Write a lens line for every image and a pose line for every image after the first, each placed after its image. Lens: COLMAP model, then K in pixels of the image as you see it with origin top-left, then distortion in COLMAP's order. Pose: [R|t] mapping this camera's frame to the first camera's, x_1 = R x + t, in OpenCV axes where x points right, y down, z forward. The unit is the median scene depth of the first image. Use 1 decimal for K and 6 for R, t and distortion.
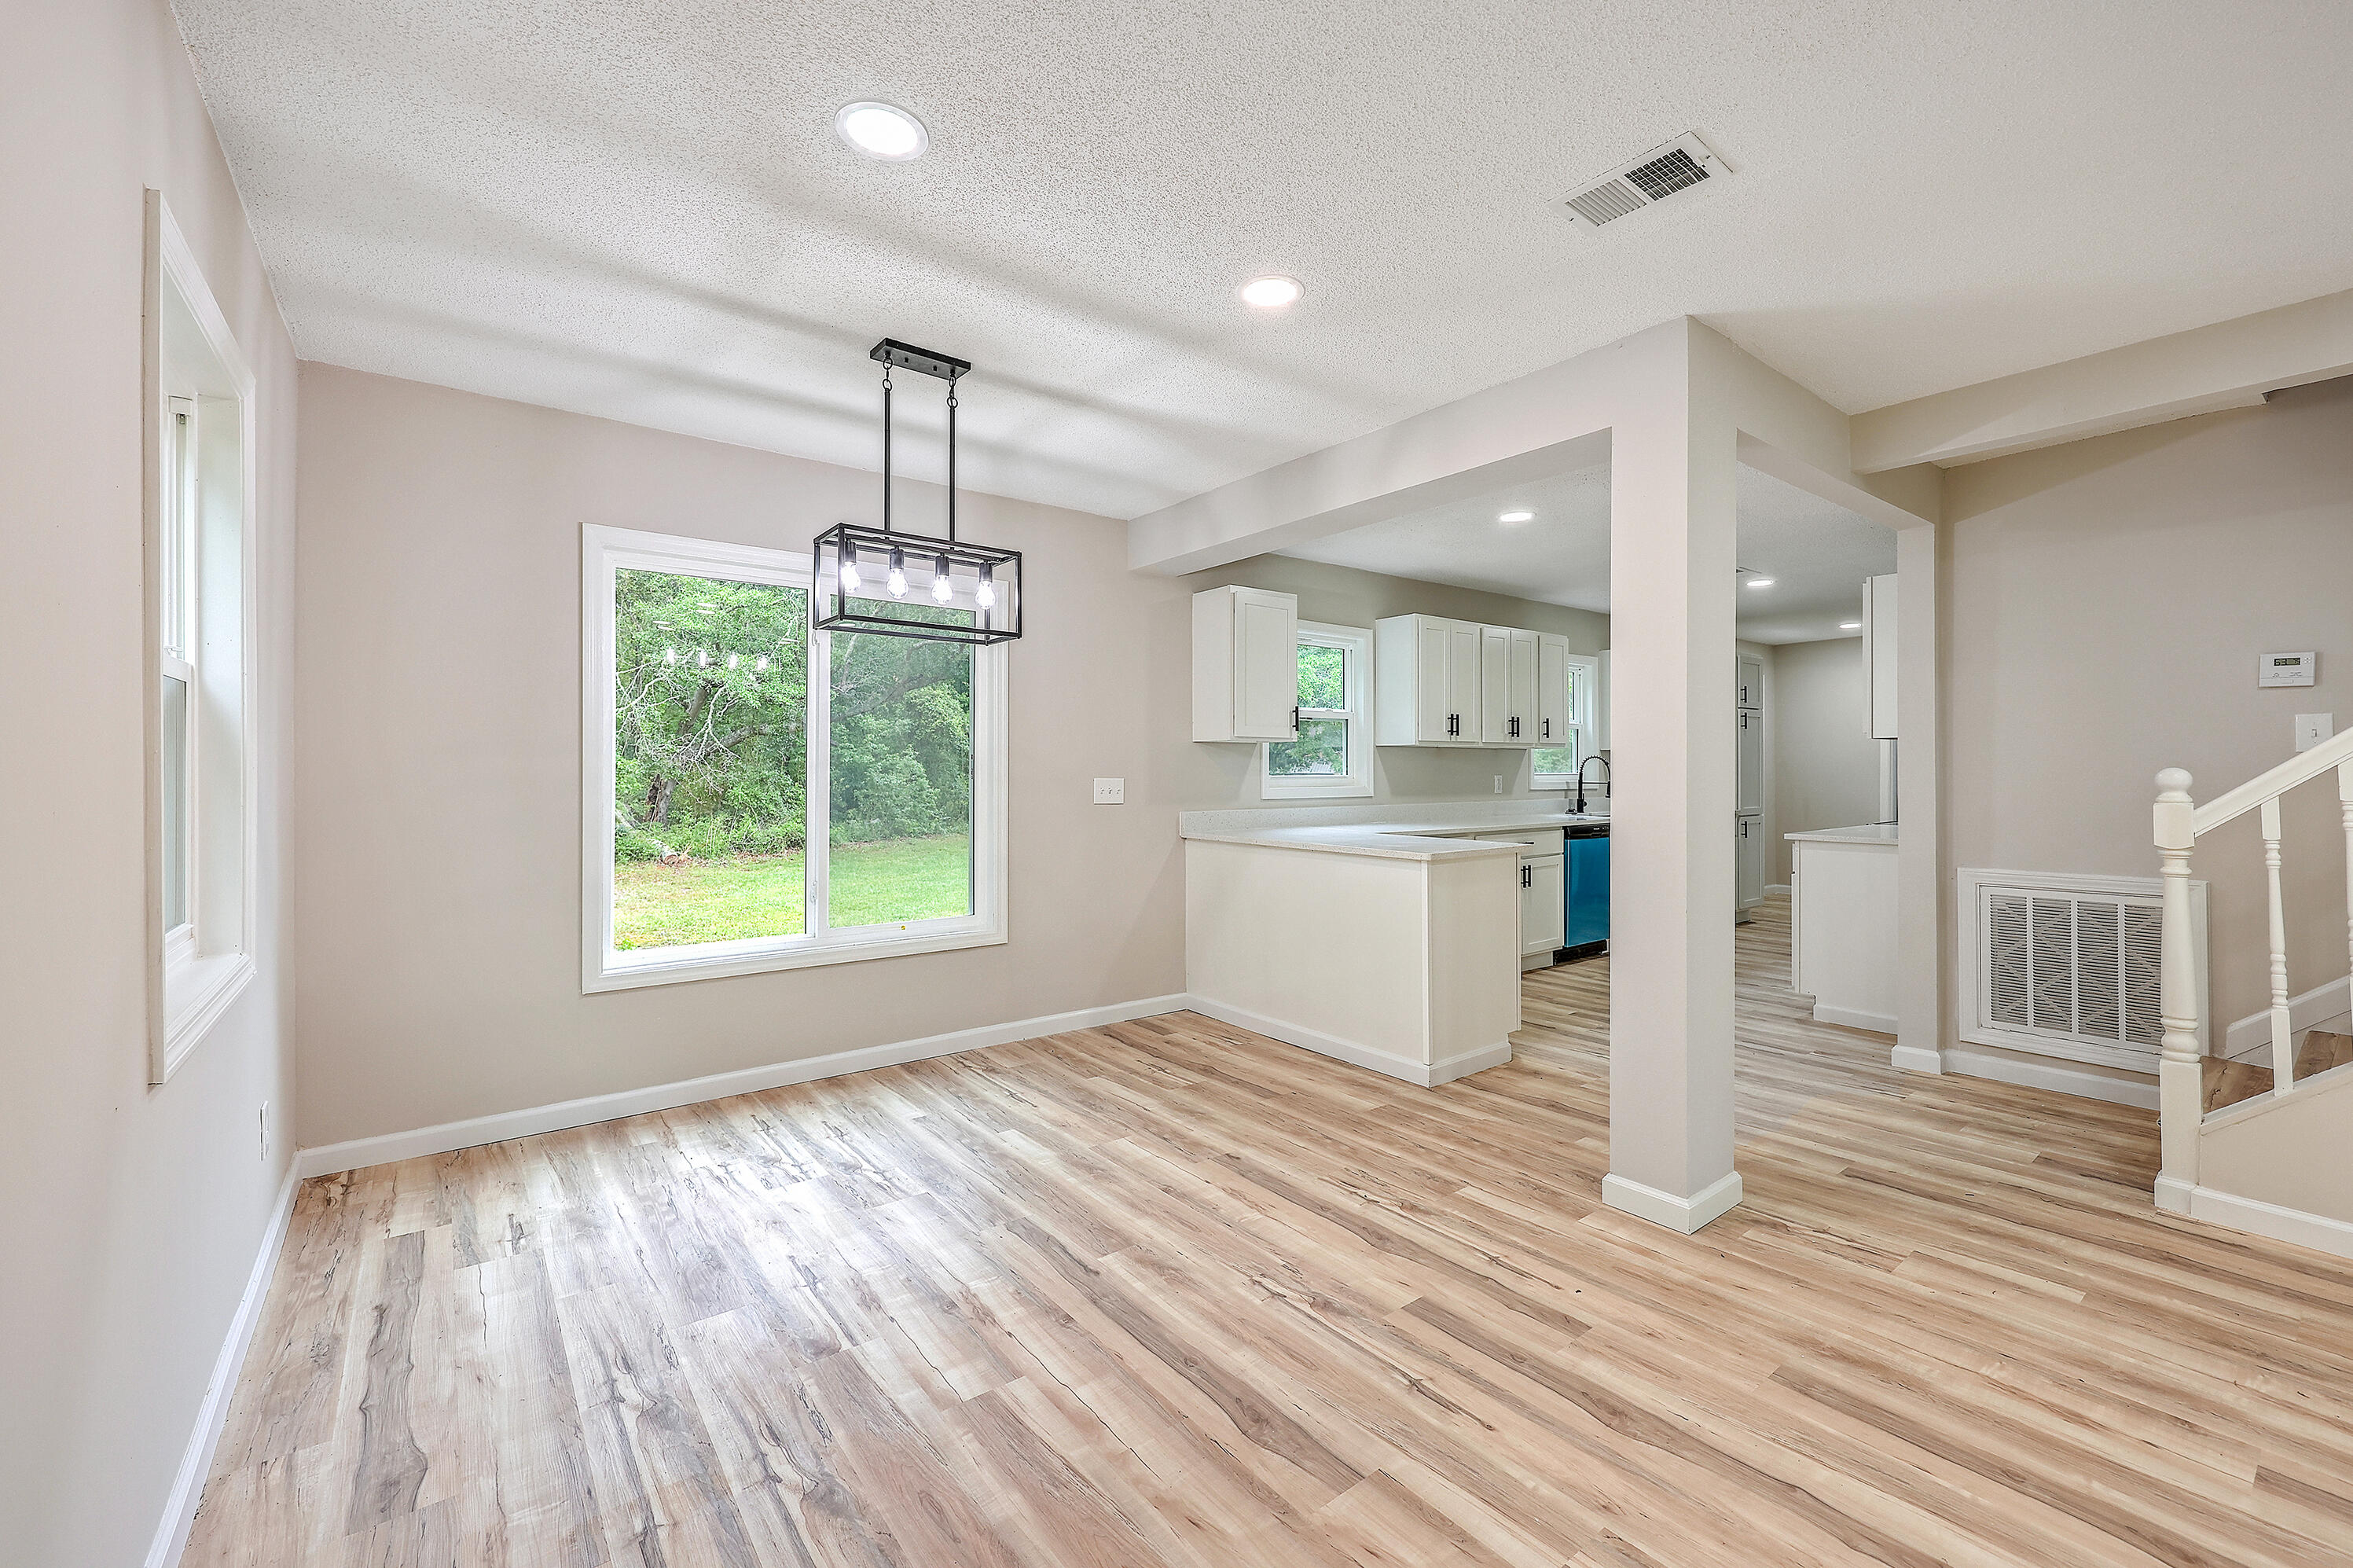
lens RADIAL K [[953.5, 0, 1189.5], [0, 953.5, 769.7], [0, 0, 1]] dist [0.002757, -0.000353]
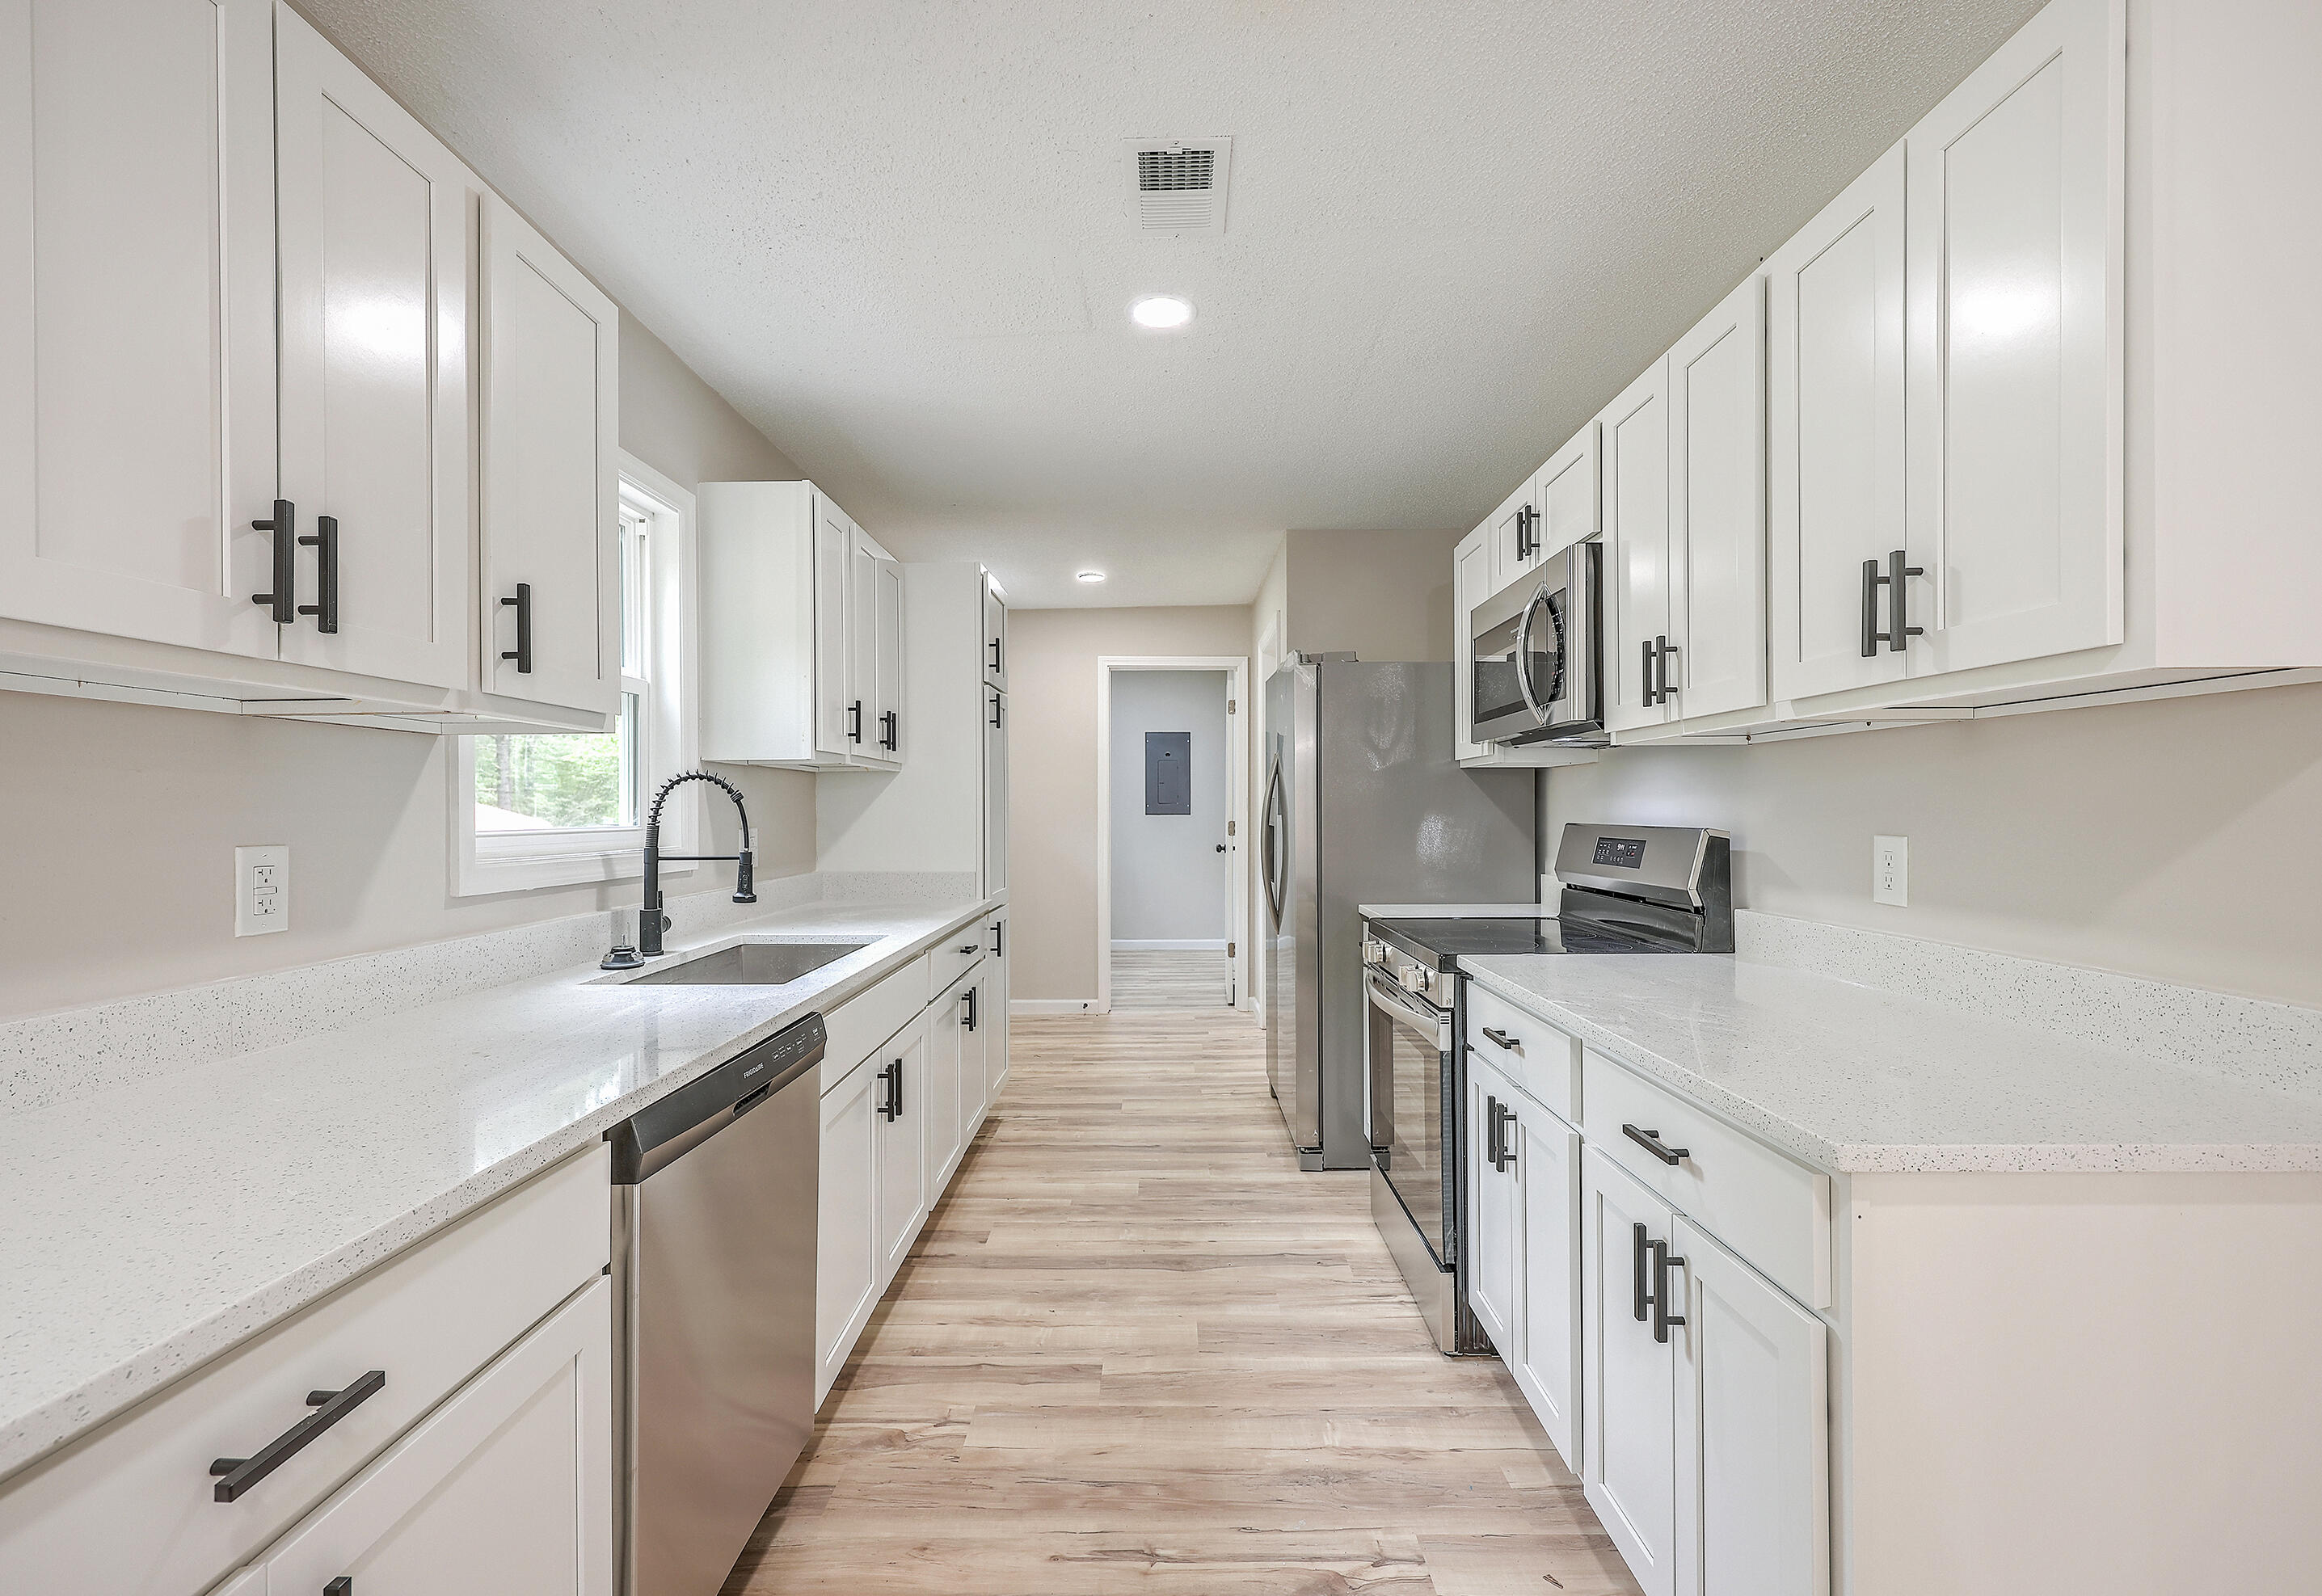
lens RADIAL K [[993.7, 0, 1150.6], [0, 993.7, 804.9], [0, 0, 1]] dist [0.007186, -0.000077]
pose [[0.625246, 0.001959, 0.780425, 0.549513], [0.004398, 0.999972, -0.006034, -0.001989], [-0.780415, 0.007205, 0.625220, 1.426539]]
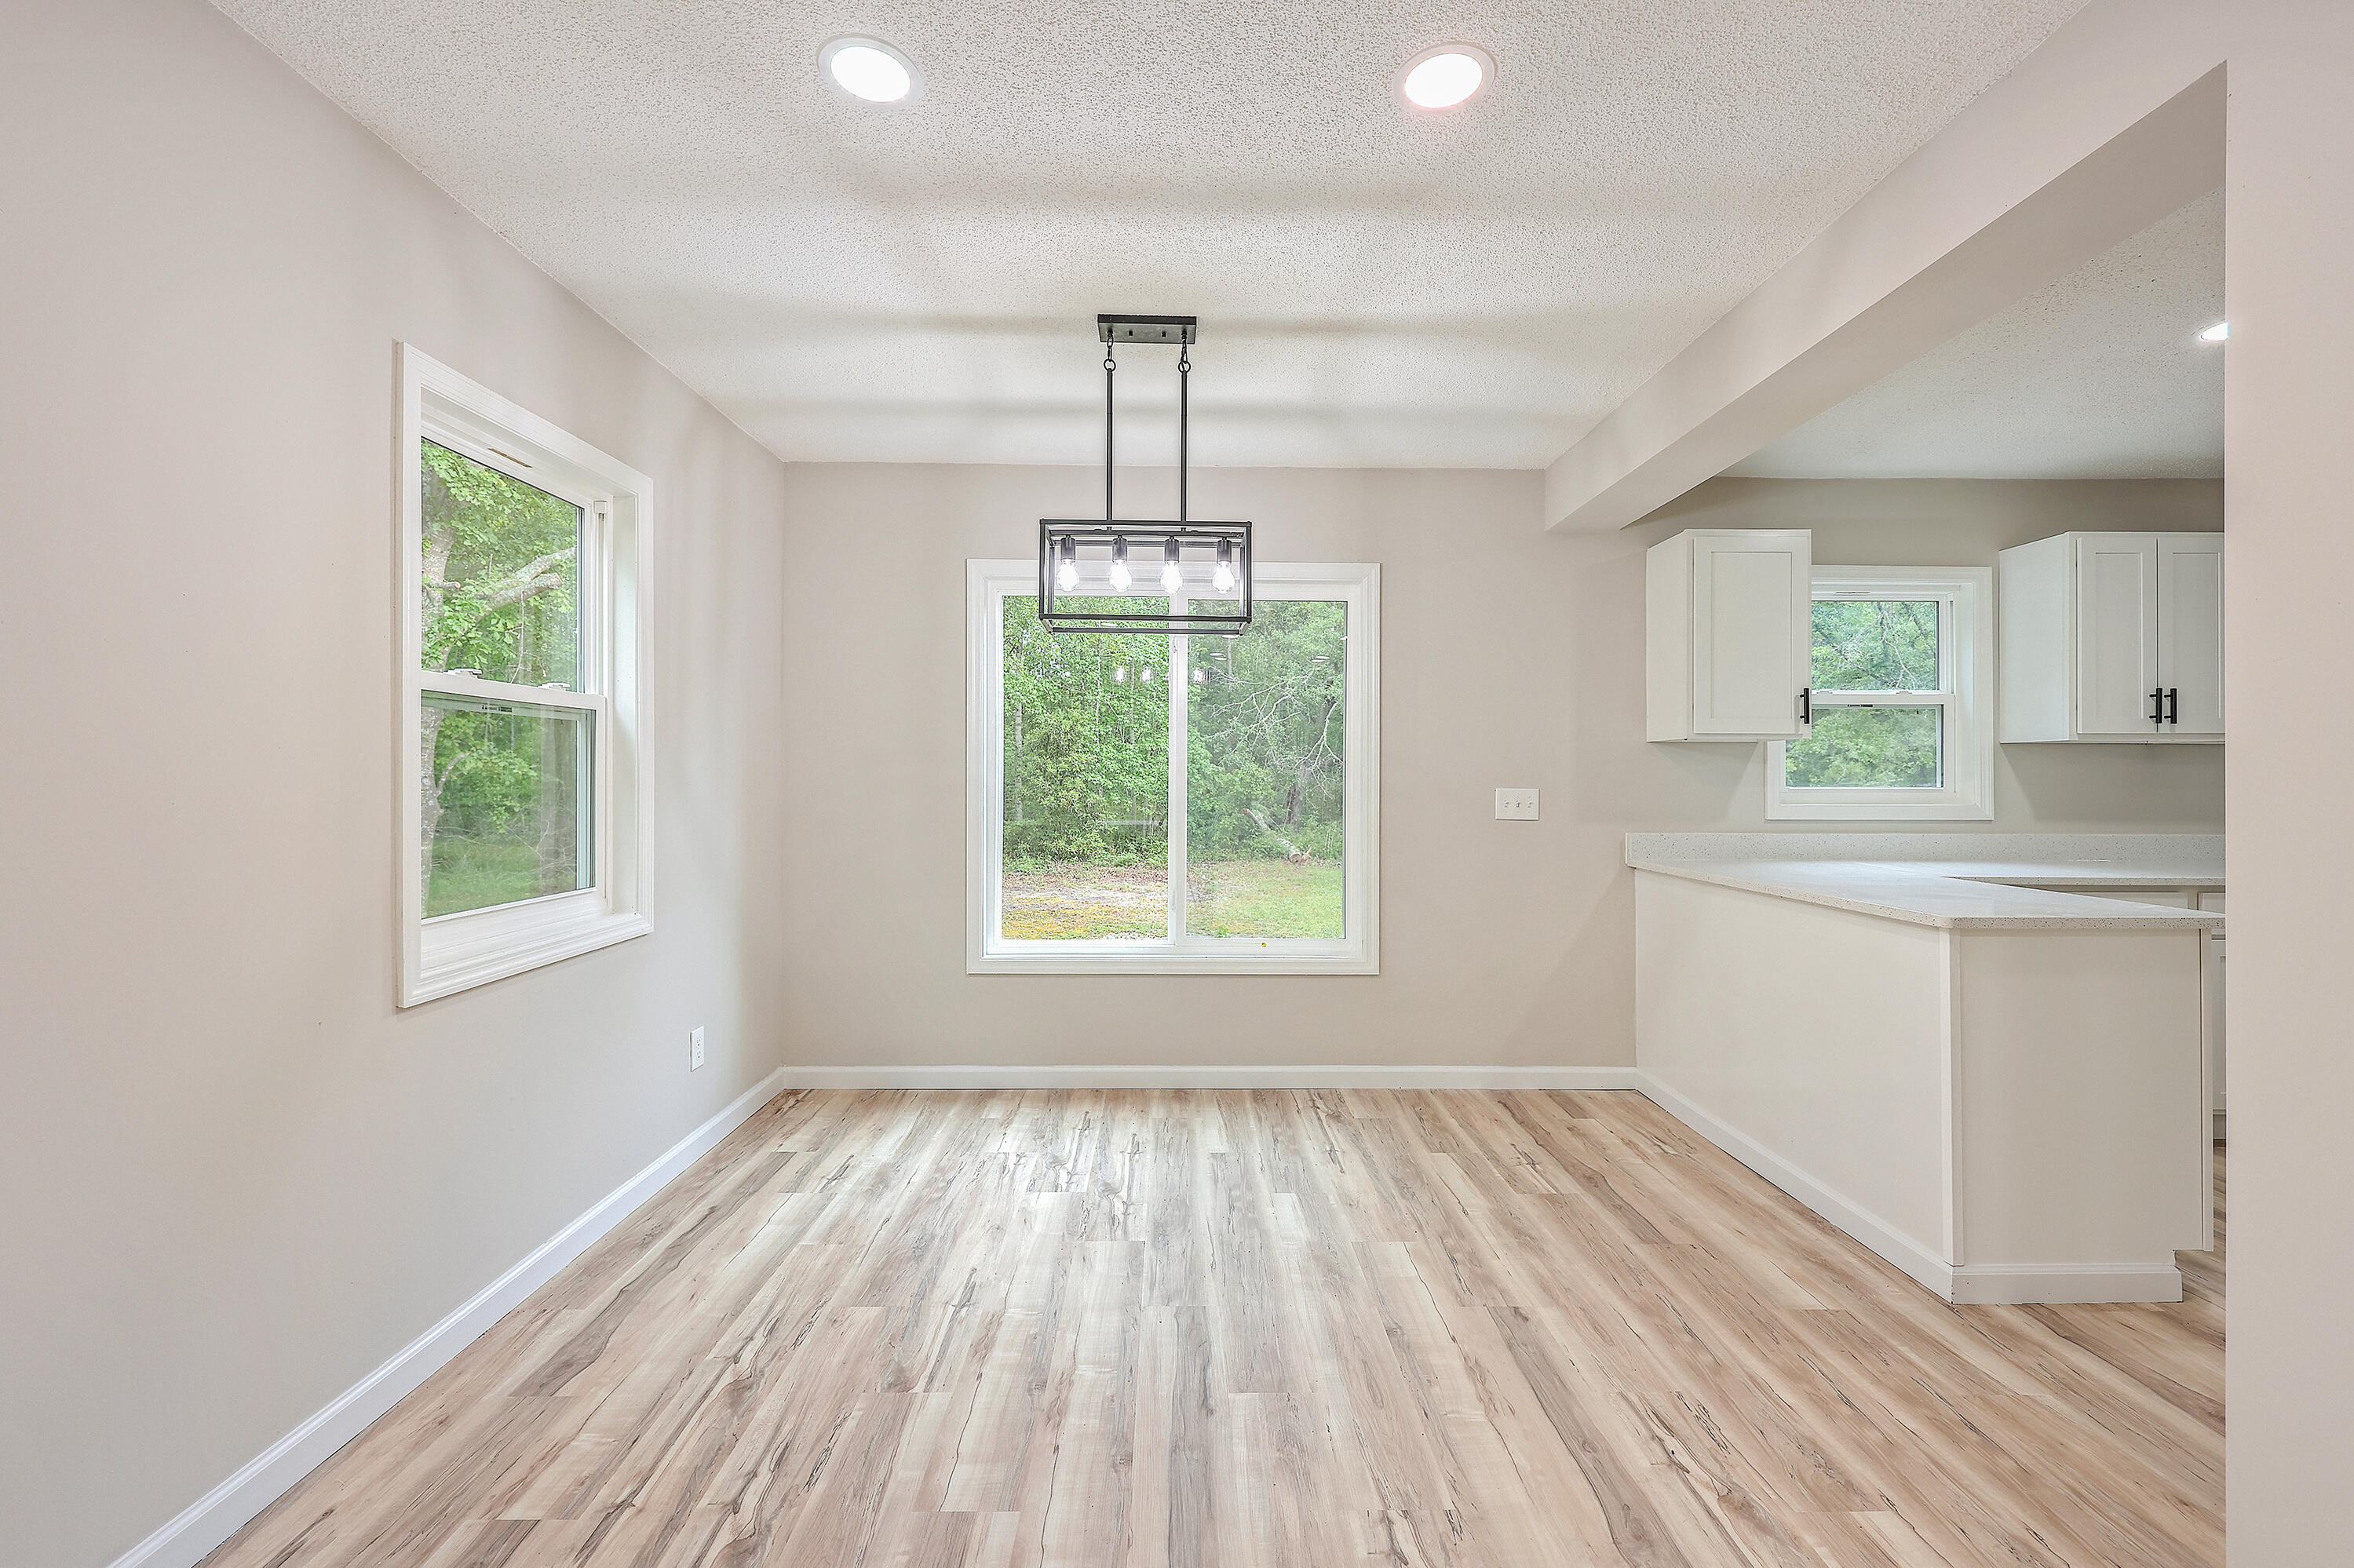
lens RADIAL K [[953.8, 0, 1191.7], [0, 953.8, 775.6], [0, 0, 1]] dist [0.002757, -0.000353]
pose [[0.799161, 0.001497, -0.601116, 0.259744], [-0.003509, 0.999991, -0.002175, 0.001099], [0.601107, 0.003848, 0.799159, 0.252896]]
